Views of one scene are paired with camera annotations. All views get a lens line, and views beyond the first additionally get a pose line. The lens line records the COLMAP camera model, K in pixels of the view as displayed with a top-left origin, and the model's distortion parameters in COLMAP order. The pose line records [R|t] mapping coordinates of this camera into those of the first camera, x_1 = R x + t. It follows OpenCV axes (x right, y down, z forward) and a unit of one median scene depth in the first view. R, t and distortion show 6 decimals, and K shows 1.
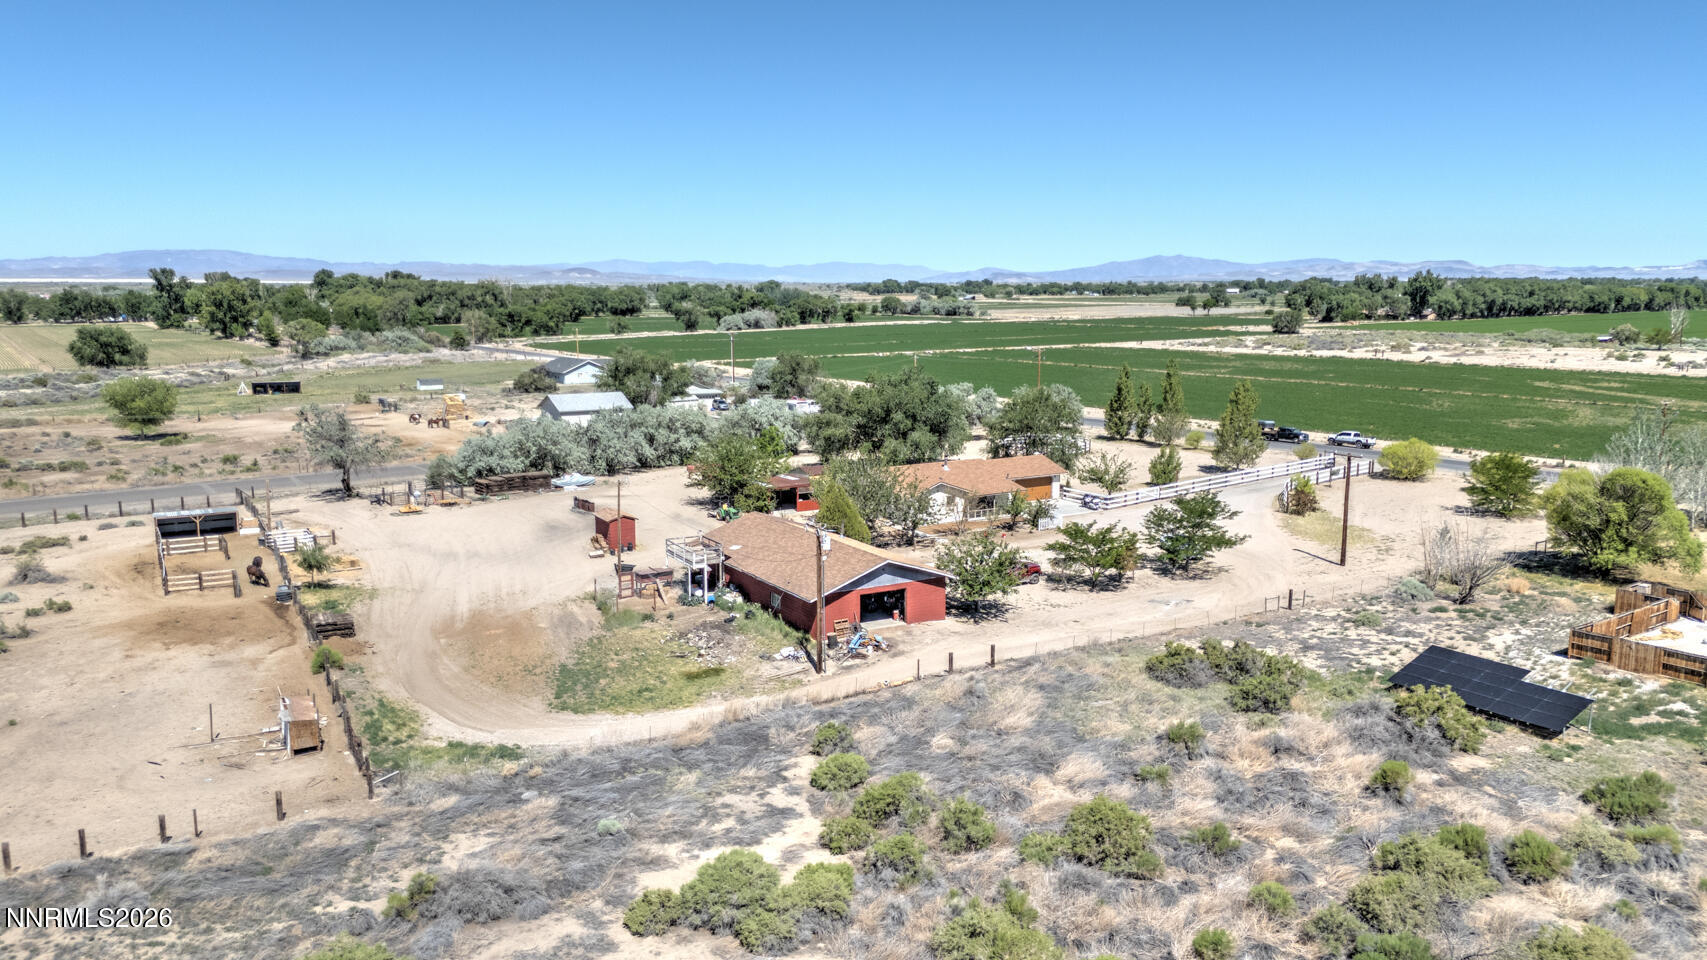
lens RADIAL K [[1268.4, 0, 853.5], [0, 1268.4, 480.0], [0, 0, 1]] dist [0.132304, -0.133178]
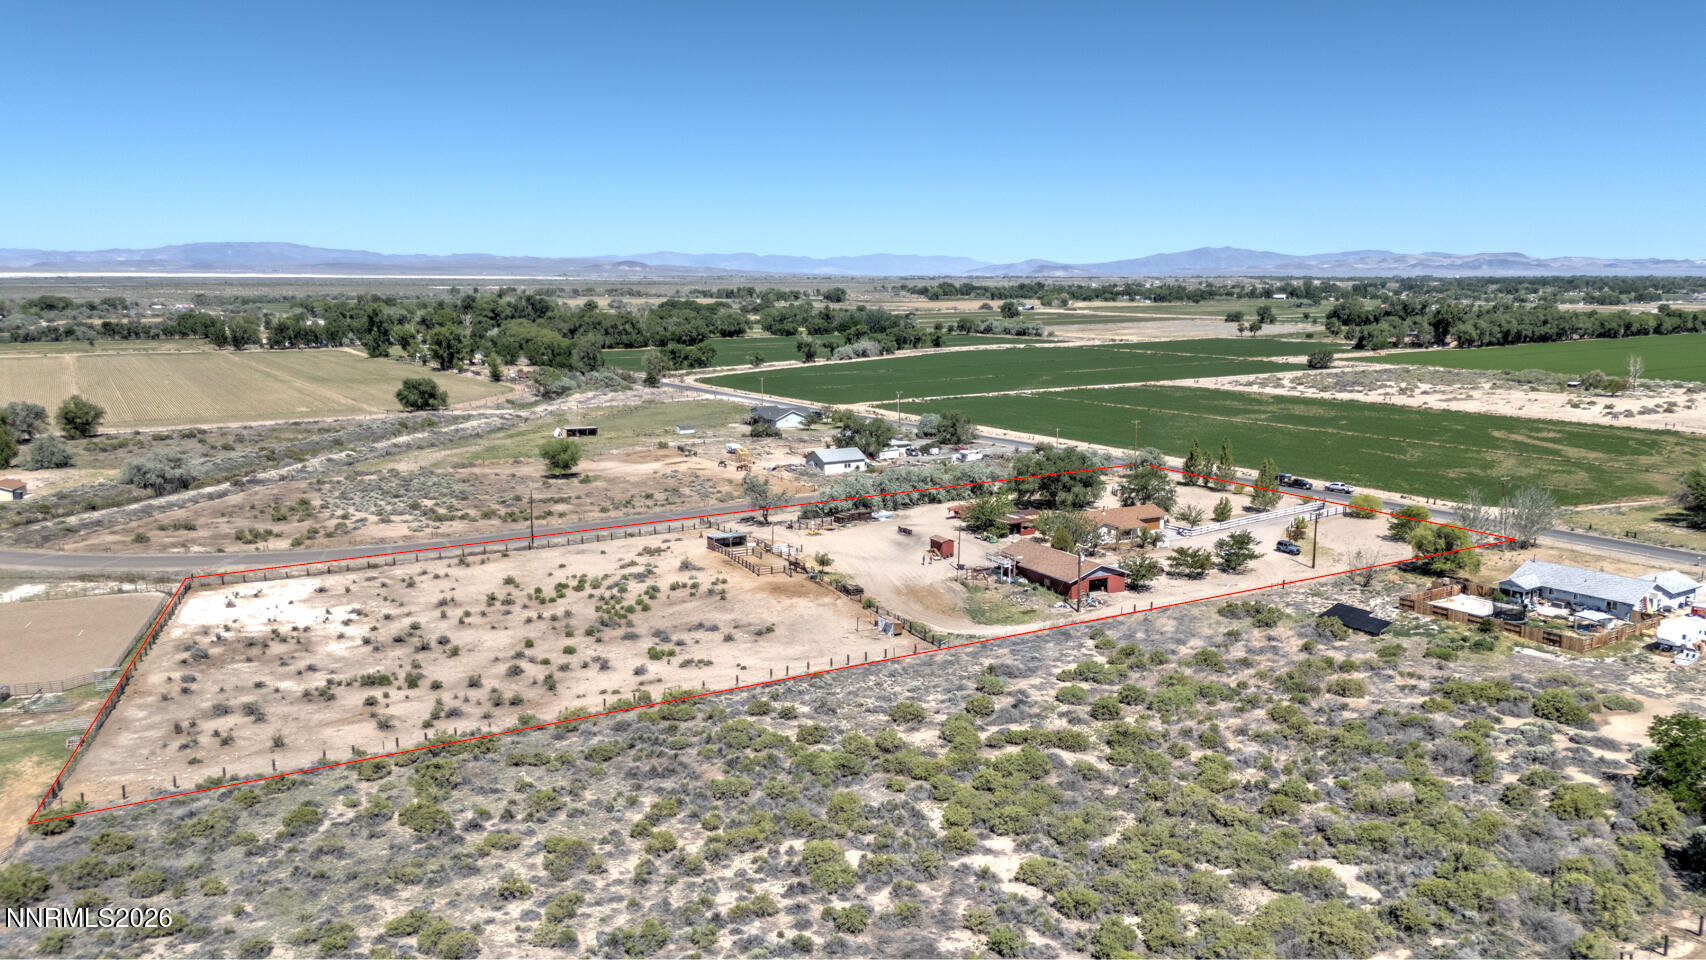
lens RADIAL K [[1267.7, 0, 853.0], [0, 1267.7, 480.0], [0, 0, 1]] dist [0.132304, -0.133178]
pose [[0.999417, 0.006056, -0.033610, -0.279544], [-0.005820, 0.999958, 0.007138, -0.083760], [0.033652, -0.006939, 0.999410, -1.058404]]
